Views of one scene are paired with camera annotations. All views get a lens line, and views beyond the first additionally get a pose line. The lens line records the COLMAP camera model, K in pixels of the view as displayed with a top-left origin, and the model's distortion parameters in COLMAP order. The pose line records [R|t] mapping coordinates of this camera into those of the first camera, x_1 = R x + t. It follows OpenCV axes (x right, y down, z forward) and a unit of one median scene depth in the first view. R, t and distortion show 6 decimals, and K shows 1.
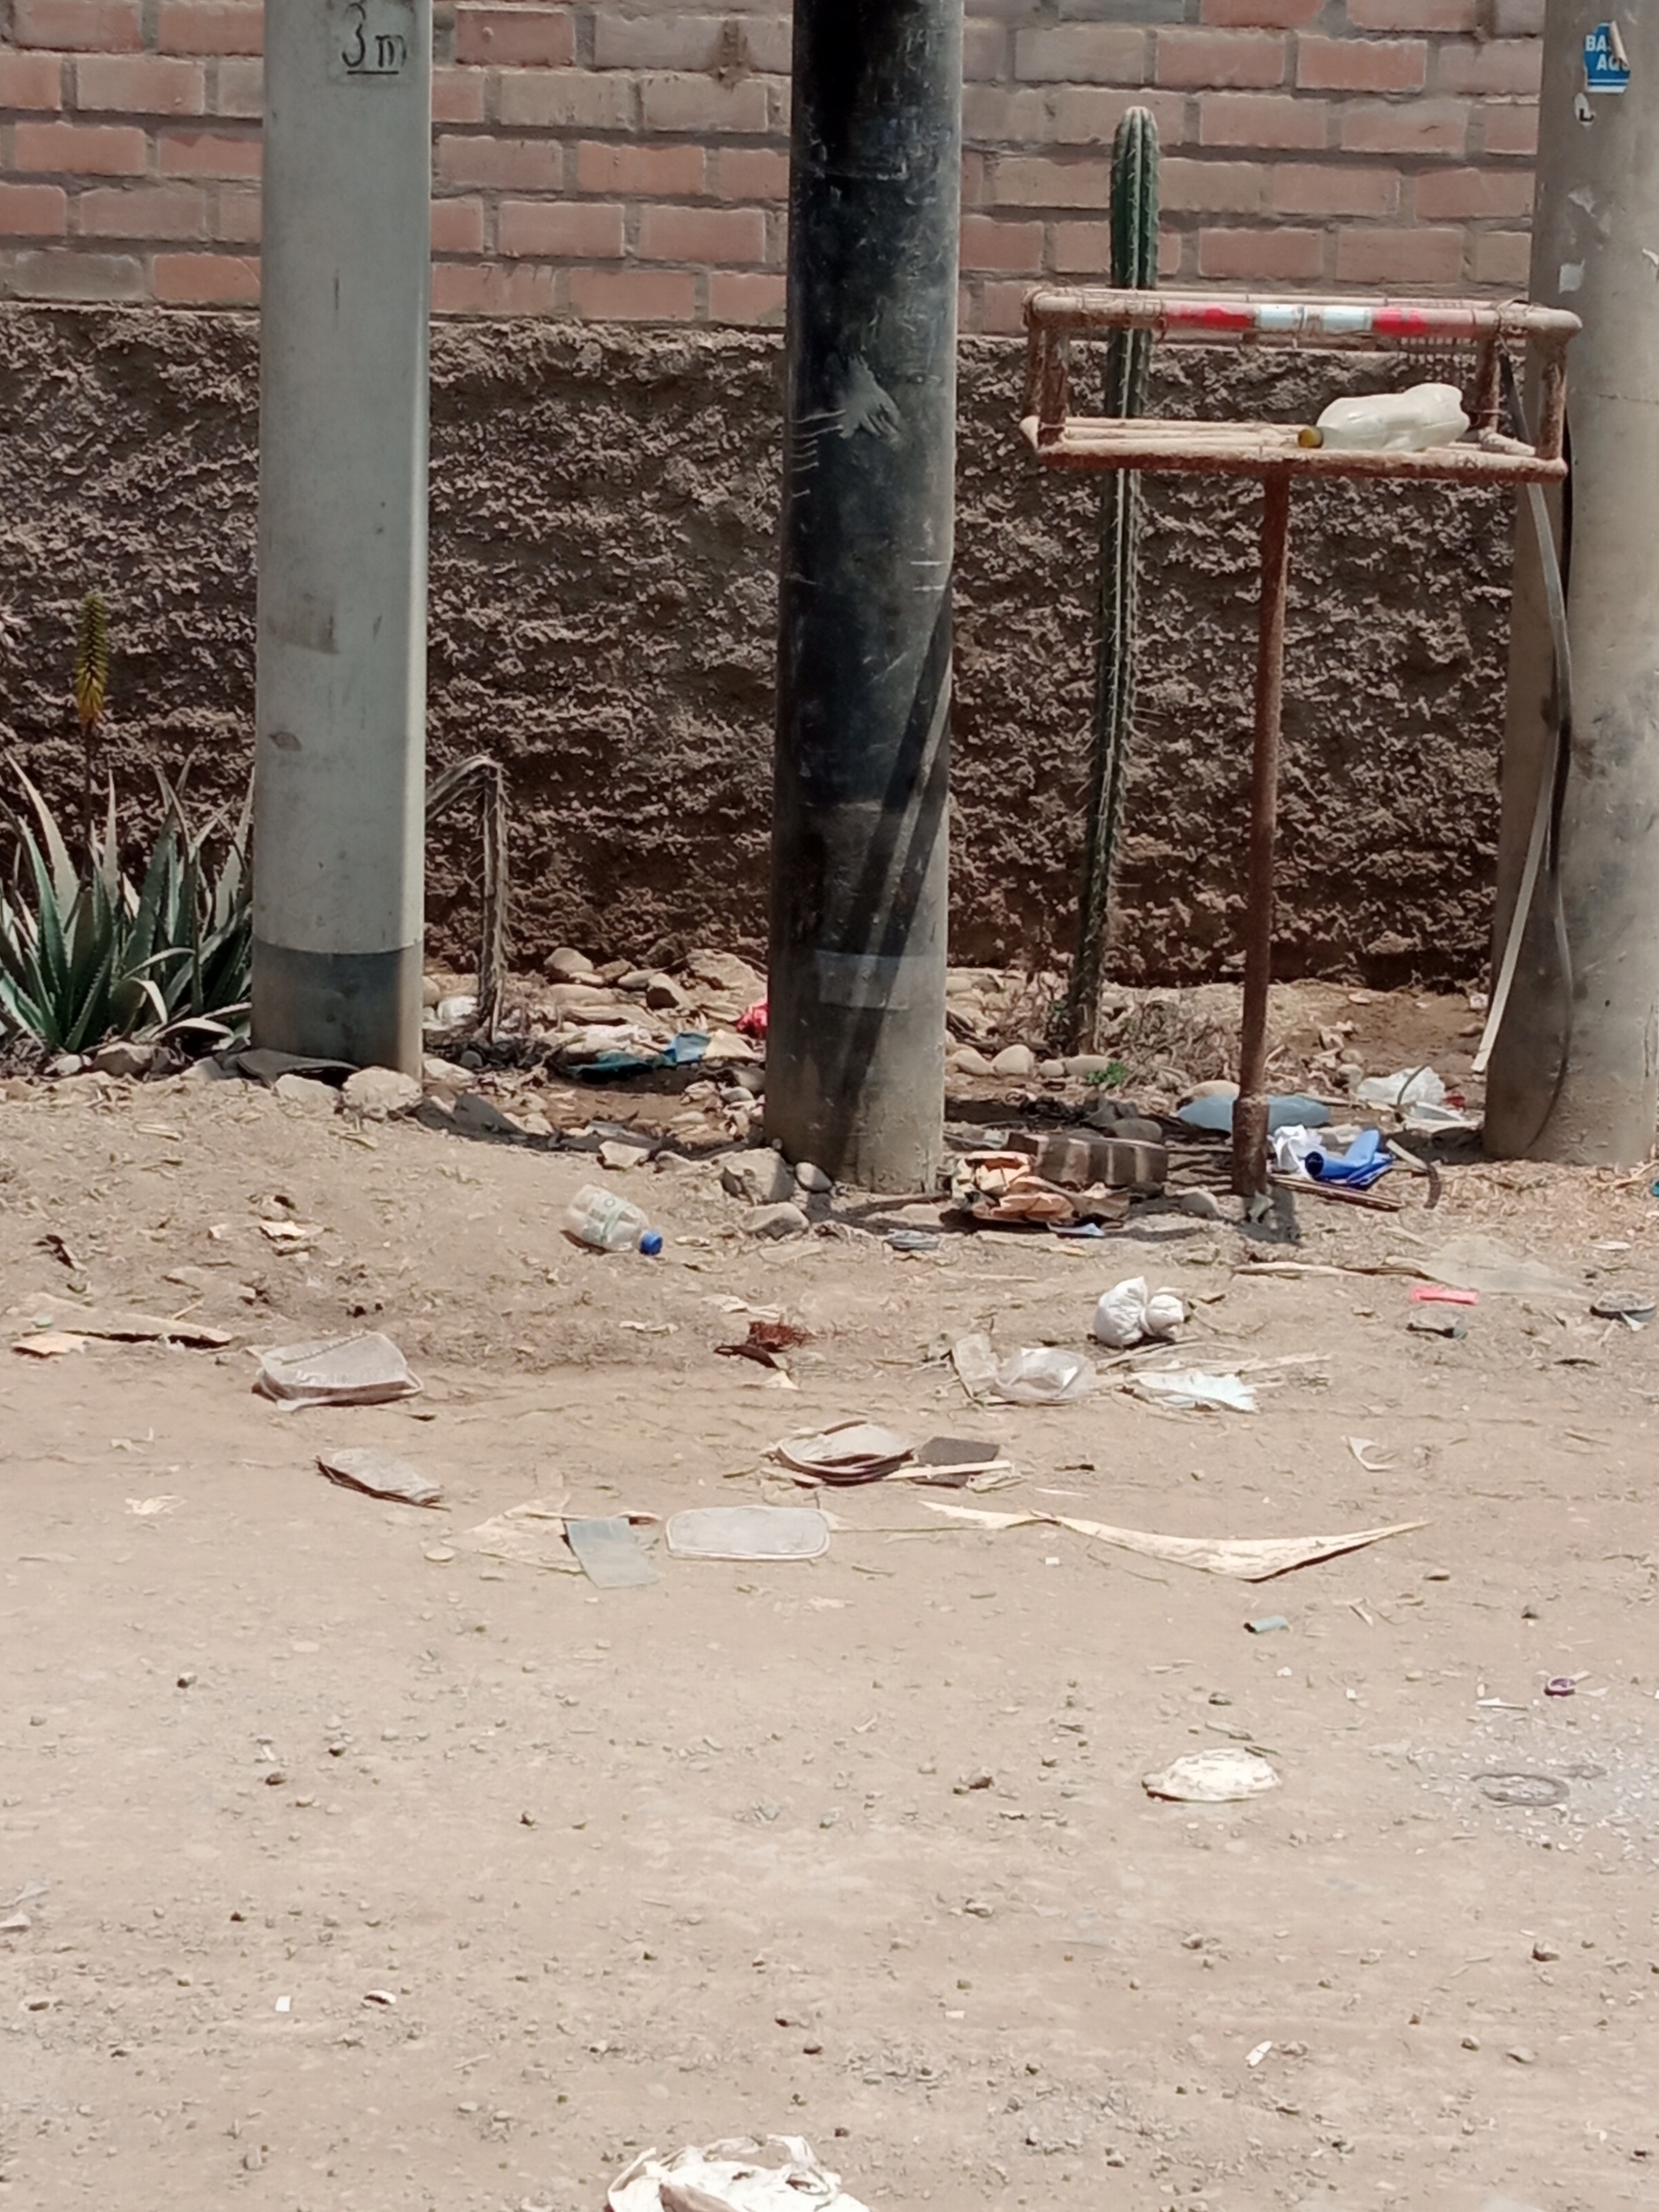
lens RADIAL K [[3670.7, 0, 903.3], [0, 3670.7, 1078.0], [0, 0, 1]] dist [0.053838, 0.071986]
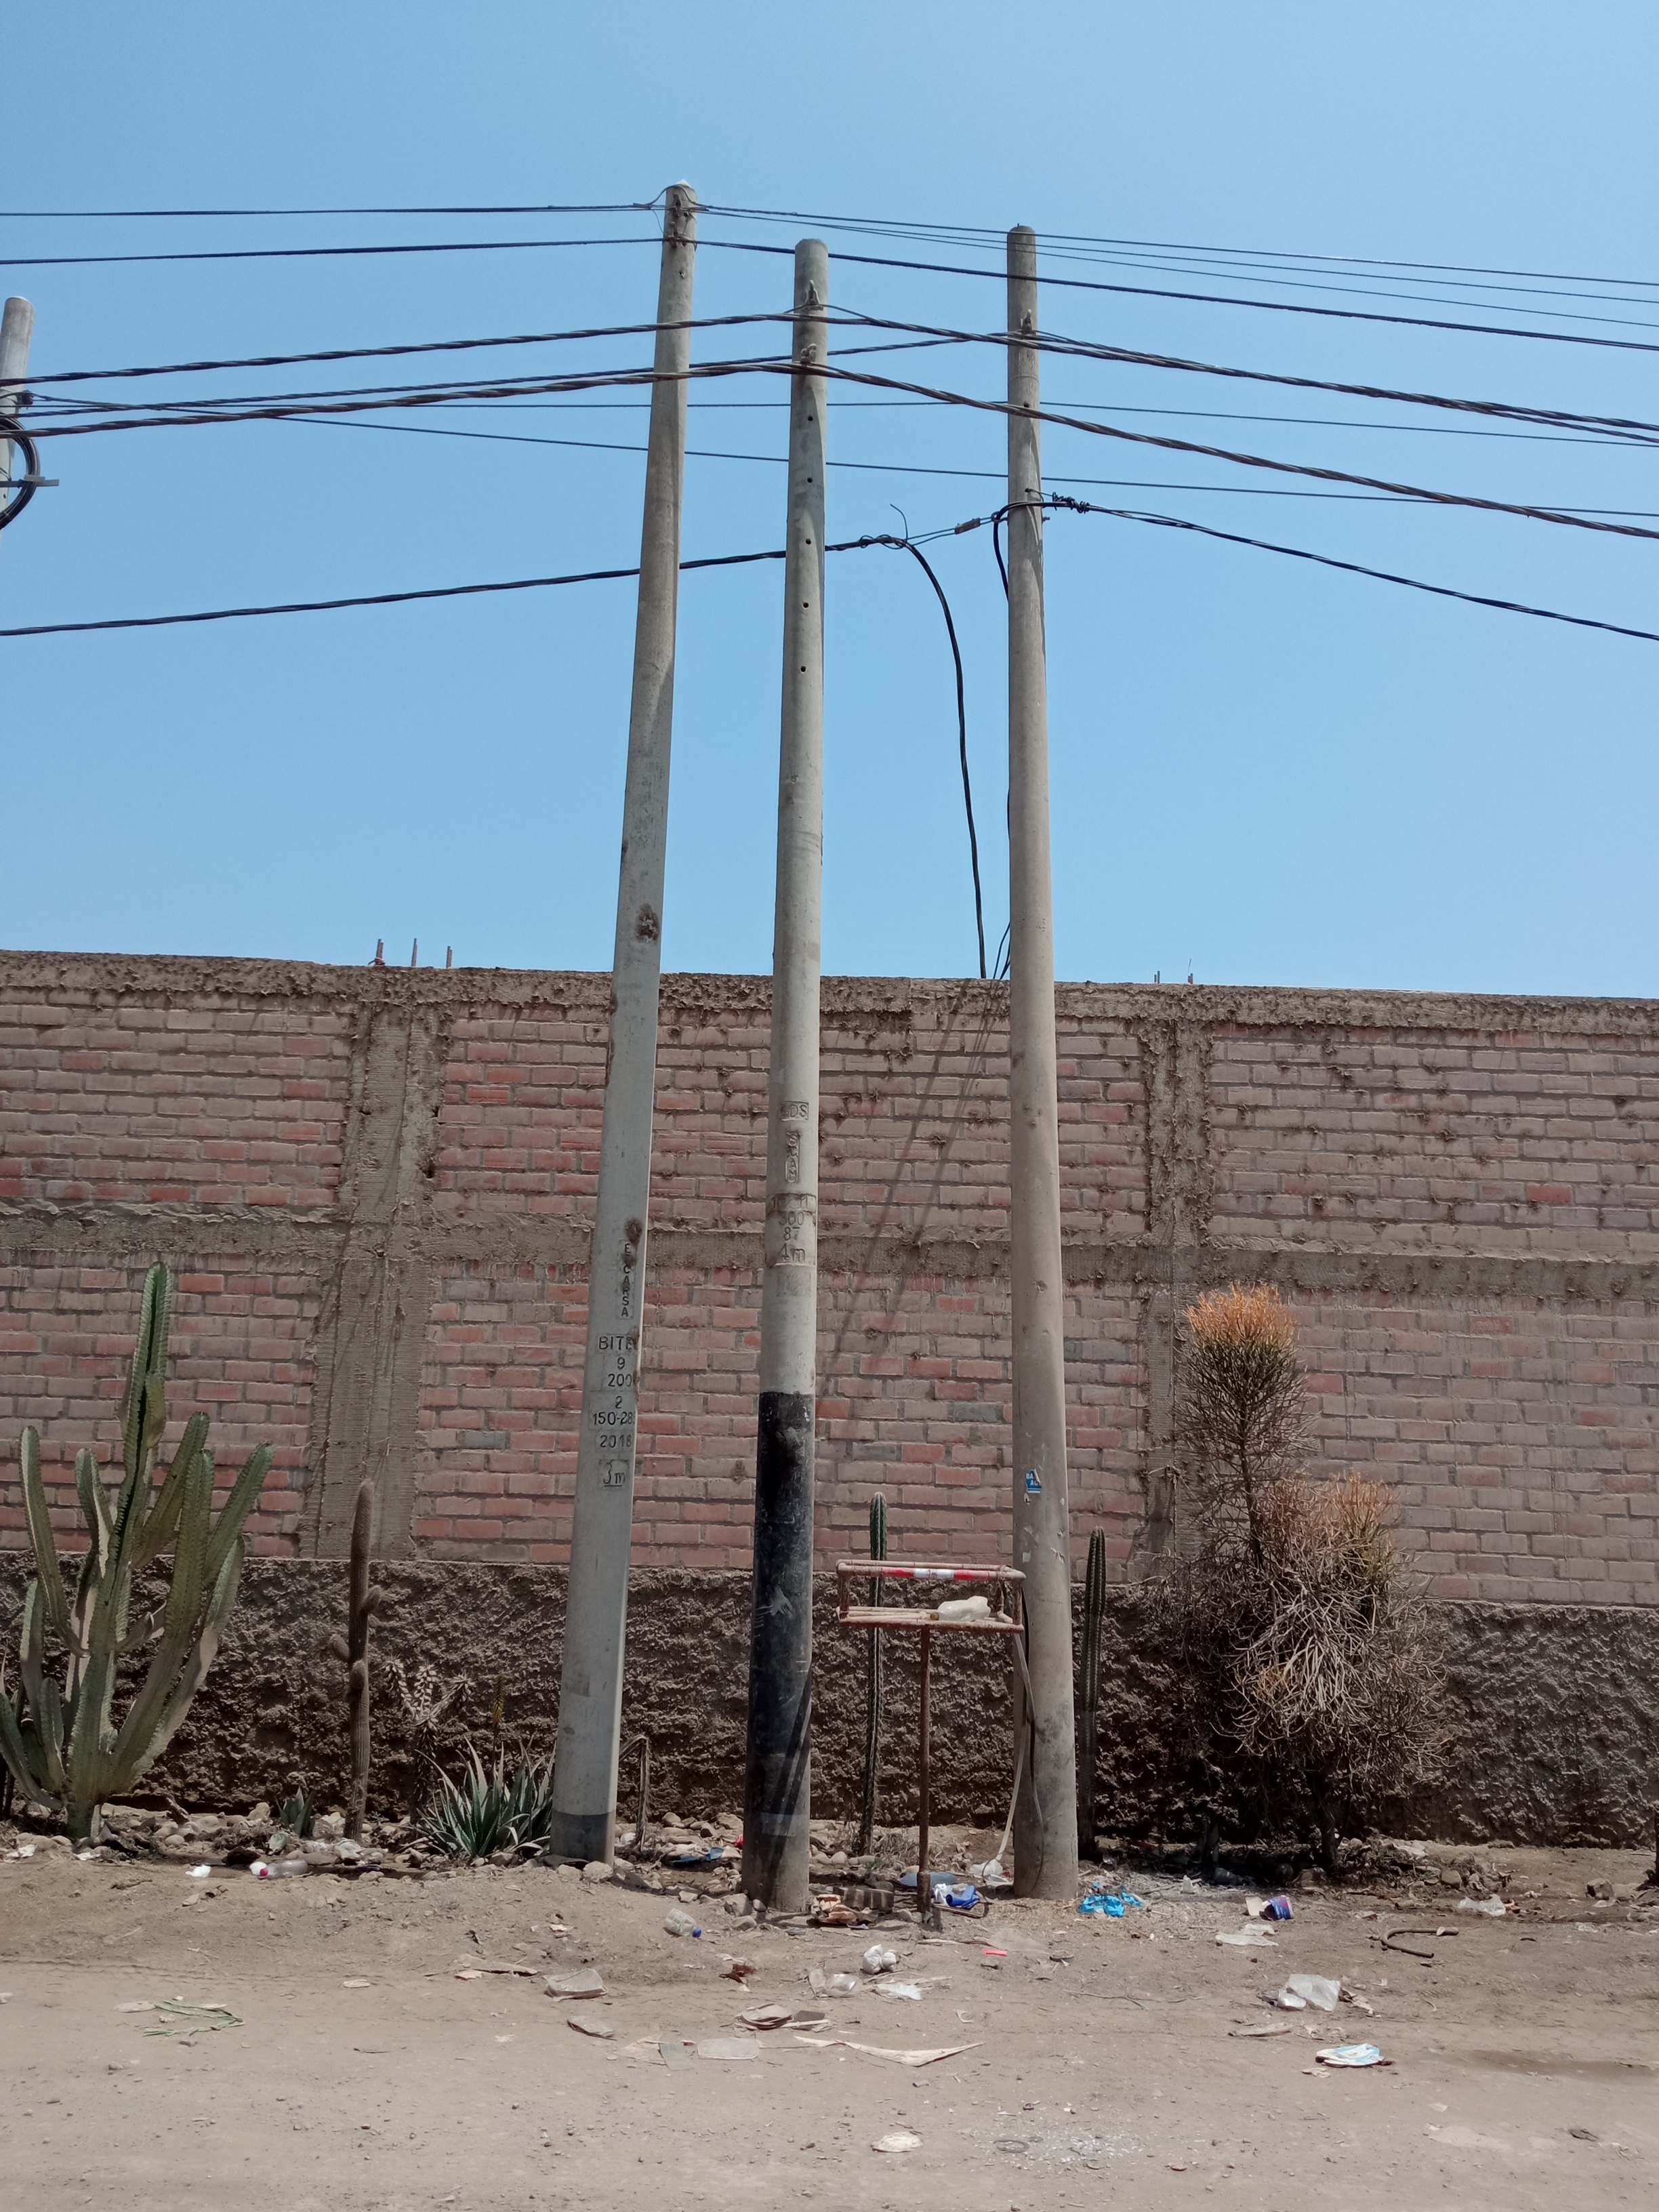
lens RADIAL K [[1857.1, 0, 827.5], [0, 1857.1, 1097.6], [0, 0, 1]] dist [0.115239, -0.233144]
pose [[0.999607, -0.013313, -0.024683, 0.061906], [0.002591, 0.920223, -0.391386, 0.021079], [0.027924, 0.391168, 0.919896, -0.443093]]
